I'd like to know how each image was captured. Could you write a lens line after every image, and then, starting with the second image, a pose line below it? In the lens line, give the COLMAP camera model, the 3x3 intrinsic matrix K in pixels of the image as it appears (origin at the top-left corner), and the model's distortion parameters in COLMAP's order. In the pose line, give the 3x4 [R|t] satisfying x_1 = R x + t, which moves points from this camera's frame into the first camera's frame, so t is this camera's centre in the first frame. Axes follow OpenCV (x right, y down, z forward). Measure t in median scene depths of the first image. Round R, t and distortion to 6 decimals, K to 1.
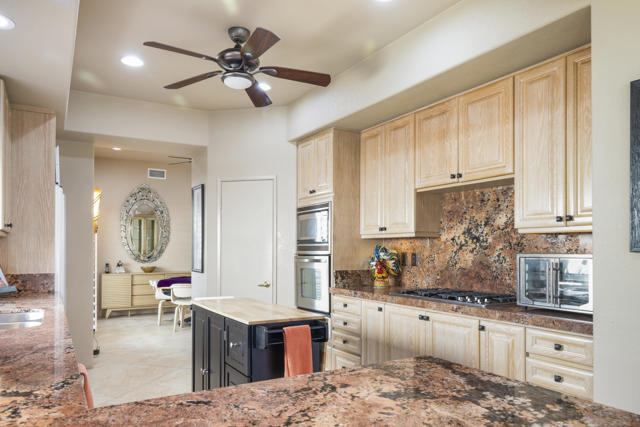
lens RADIAL K [[450.1, 0, 316.6], [0, 450.1, 246.6], [0, 0, 1]] dist [0.001902, 0.001552]
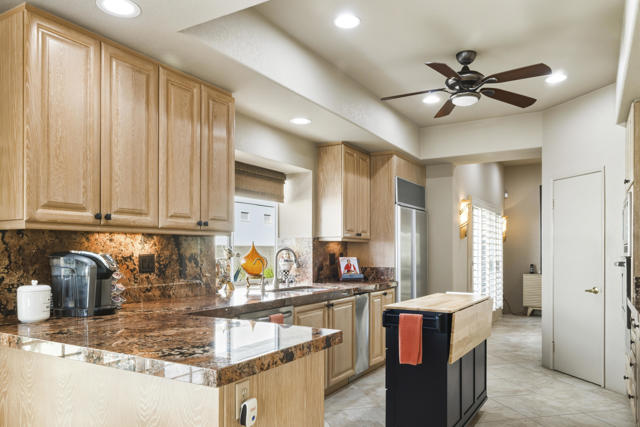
lens RADIAL K [[450.1, 0, 316.6], [0, 450.1, 246.6], [0, 0, 1]] dist [0.001902, 0.001552]
pose [[0.466866, -0.006209, -0.884306, 0.488581], [0.001756, 0.999980, -0.006095, 0.002988], [0.884326, 0.001293, 0.466868, 0.120059]]
